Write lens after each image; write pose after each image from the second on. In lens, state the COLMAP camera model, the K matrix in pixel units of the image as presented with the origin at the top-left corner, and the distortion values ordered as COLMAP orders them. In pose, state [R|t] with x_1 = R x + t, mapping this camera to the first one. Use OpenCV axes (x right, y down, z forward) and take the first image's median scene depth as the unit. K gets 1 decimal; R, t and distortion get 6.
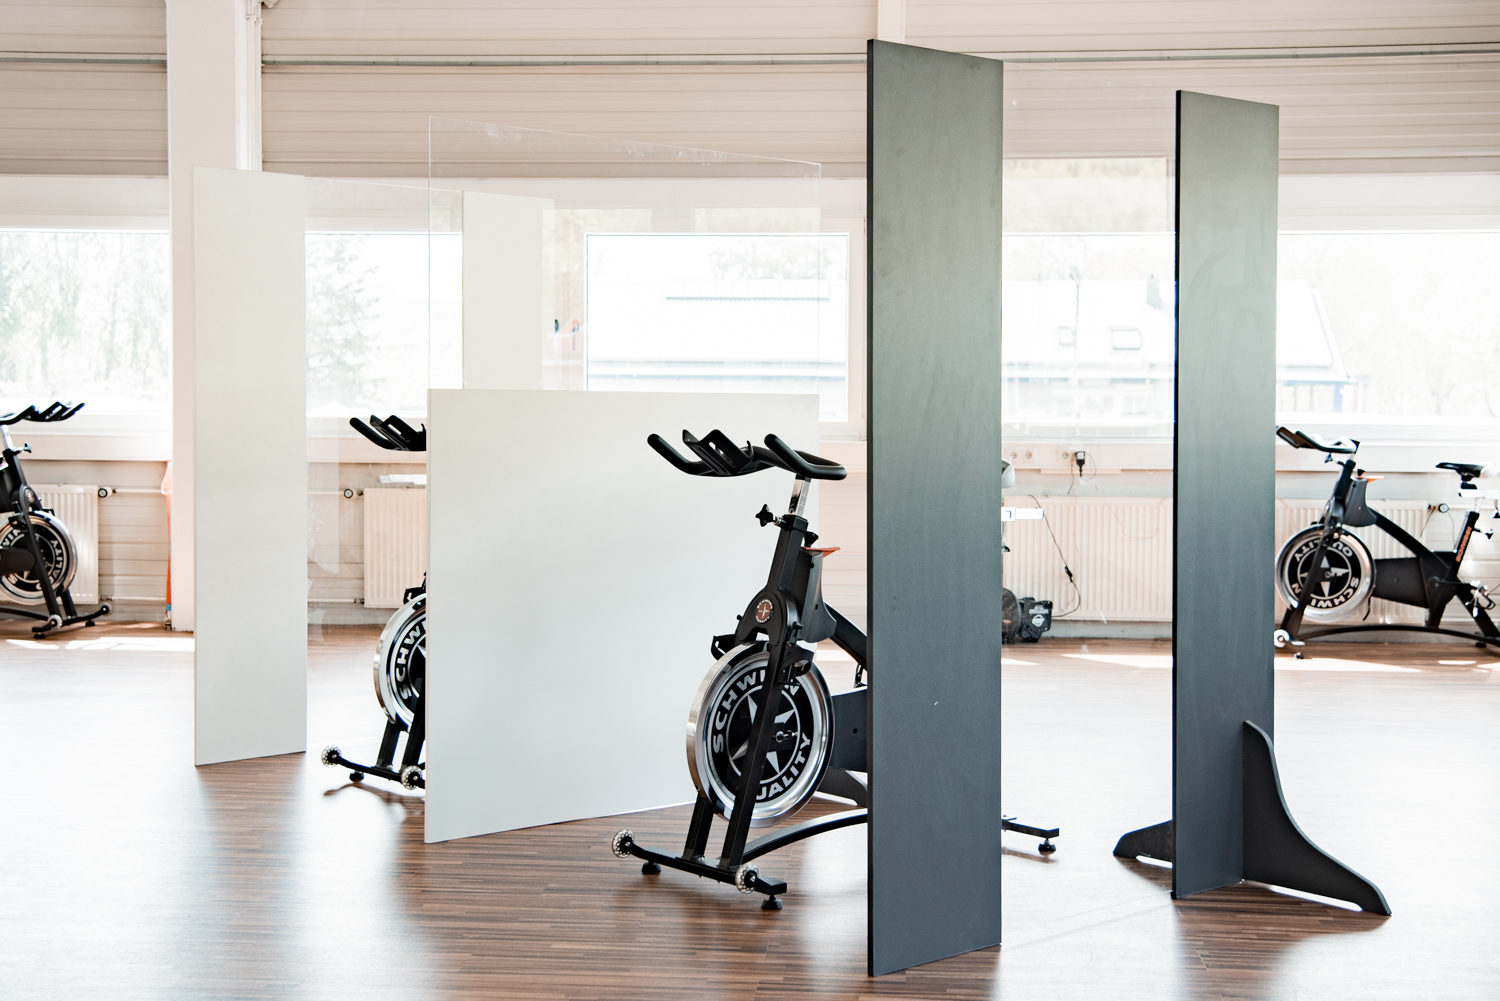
lens RADIAL K [[1887.3, 0, 750.0], [0, 1887.3, 500.5], [0, 0, 1]] dist [0.057774, 0.046642]
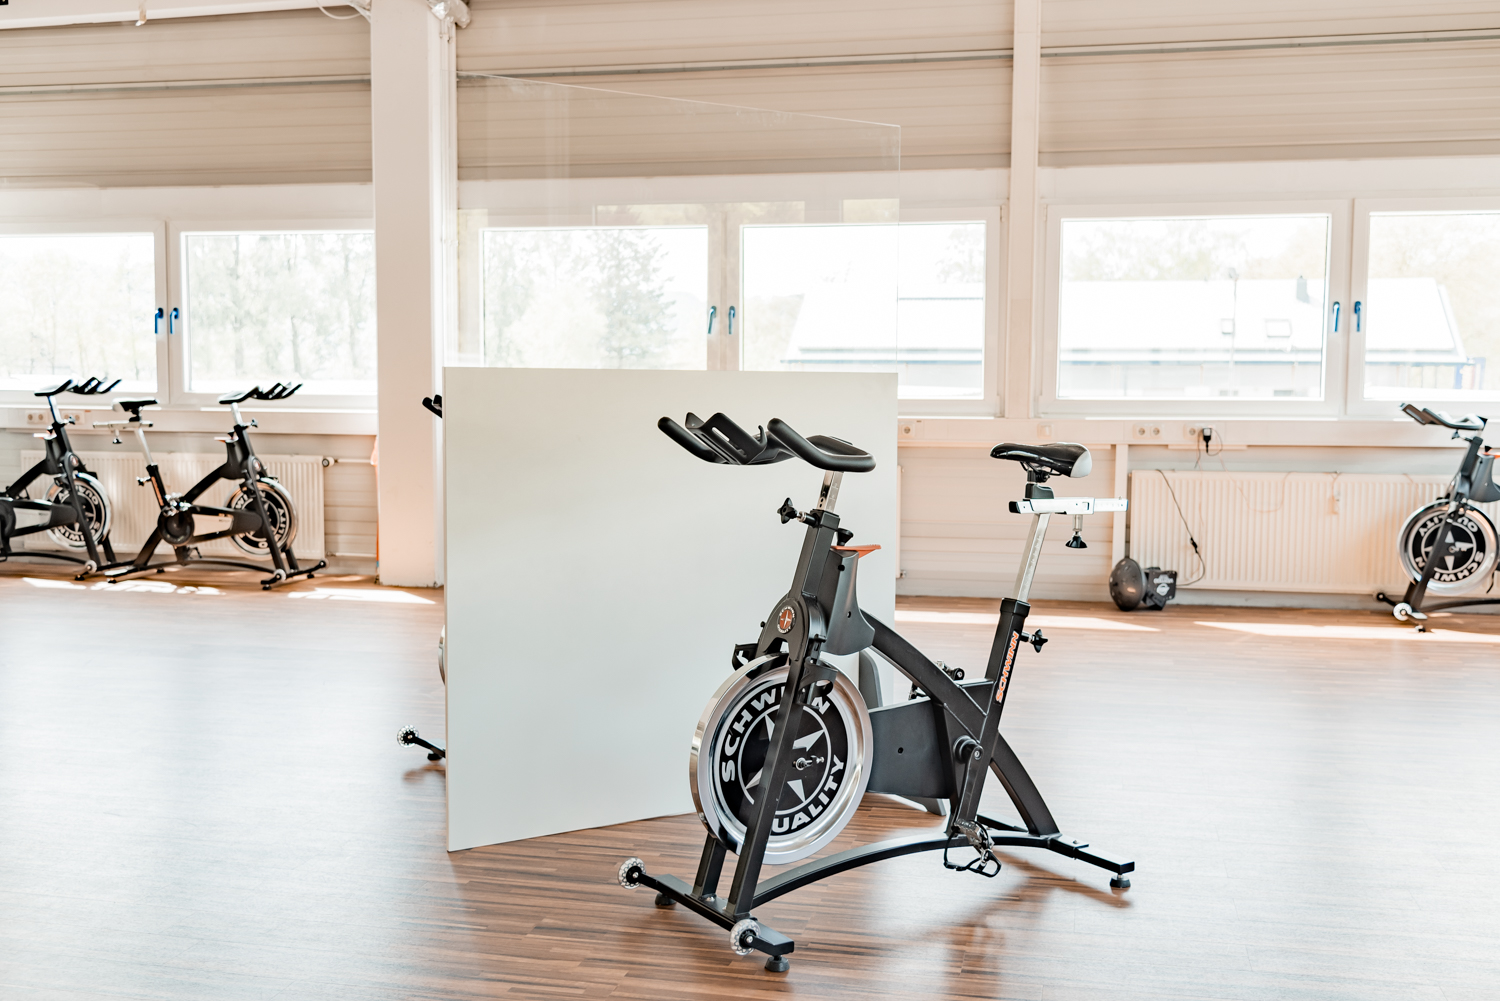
lens RADIAL K [[1493.1, 0, 763.7], [0, 1493.1, 515.2], [0, 0, 1]] dist [0.003269, -0.026126]
pose [[0.990993, 0.009456, -0.133580, 0.044500], [-0.004428, 0.999272, 0.037892, -0.008045], [0.133841, -0.036959, 0.990313, 0.156461]]
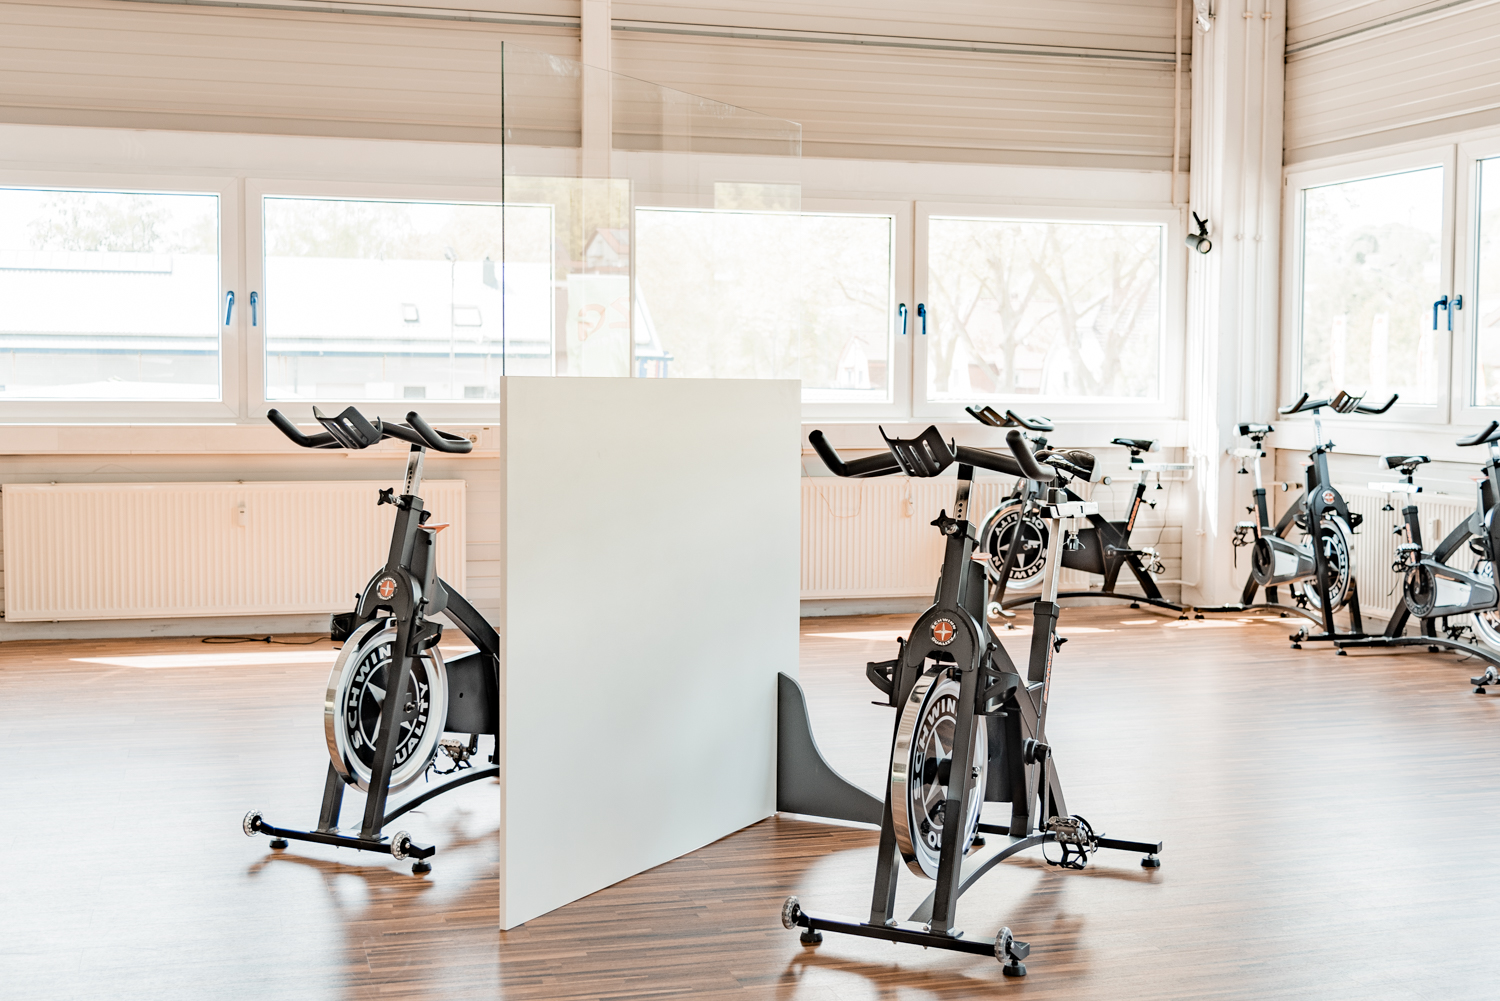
lens RADIAL K [[1785.7, 0, 750.0], [0, 1785.7, 500.5], [0, 0, 1]] dist [-0.004398, -0.003941]
pose [[0.936778, -0.025388, 0.349003, -0.180786], [0.019046, 0.999585, 0.021592, -0.010748], [-0.349407, -0.013580, 0.936873, 0.129146]]
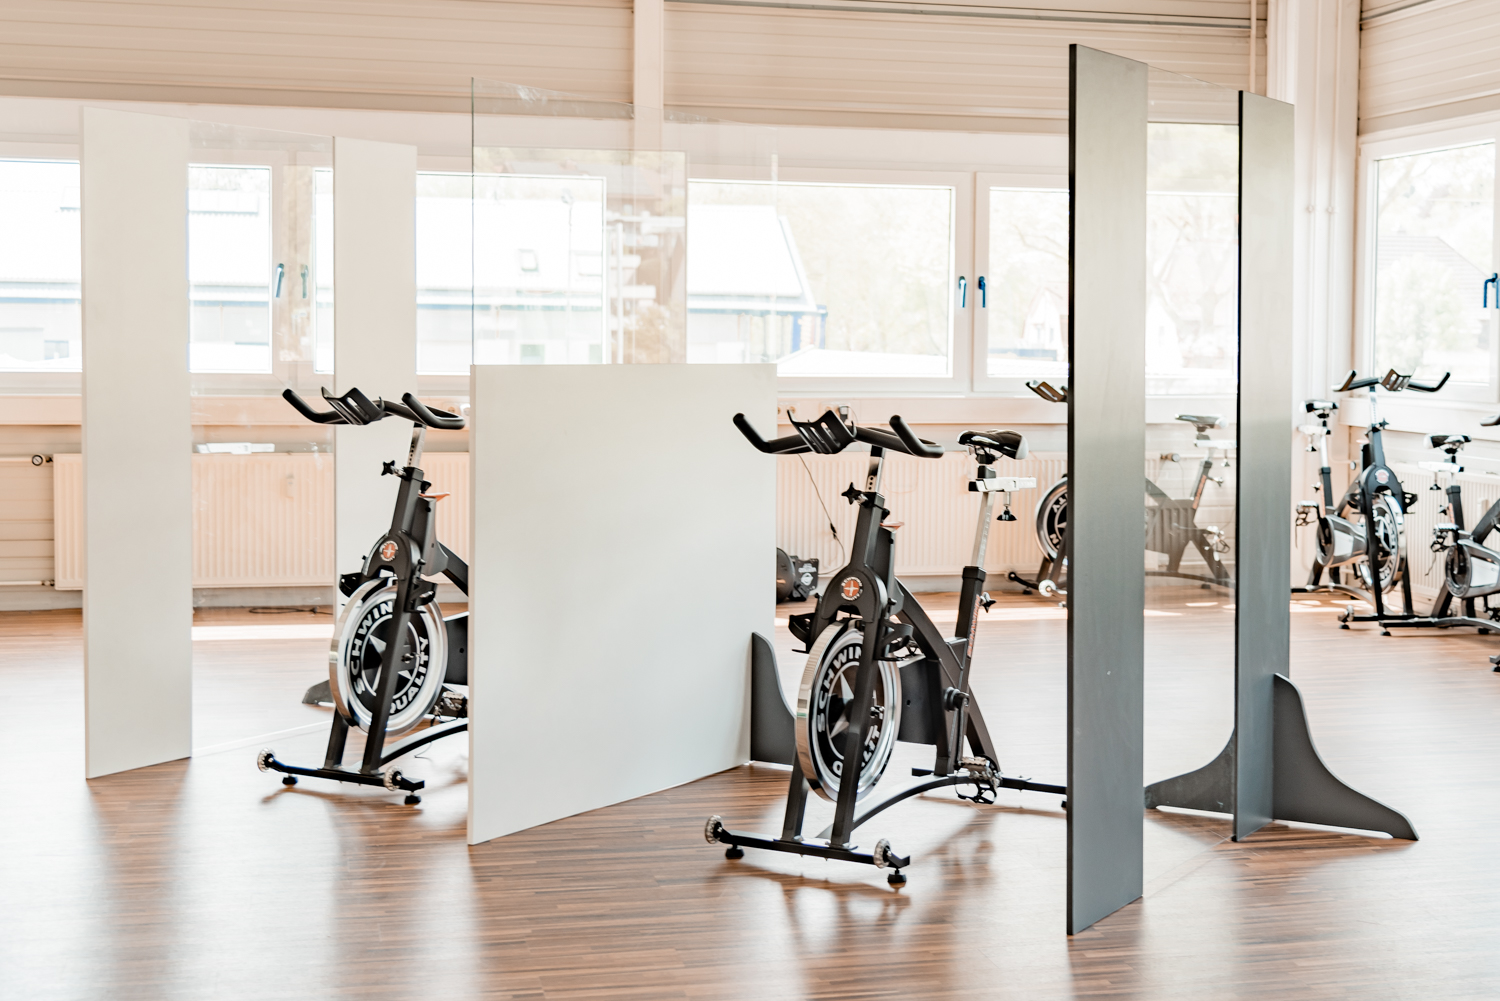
lens RADIAL K [[2057.2, 0, 852.6], [0, 2057.2, 463.8], [0, 0, 1]] dist [0.021415, -0.059288]
pose [[0.947601, -0.016543, 0.319028, -0.169441], [0.012566, 0.999816, 0.014518, -0.011764], [-0.319209, -0.009748, 0.947634, -0.018173]]
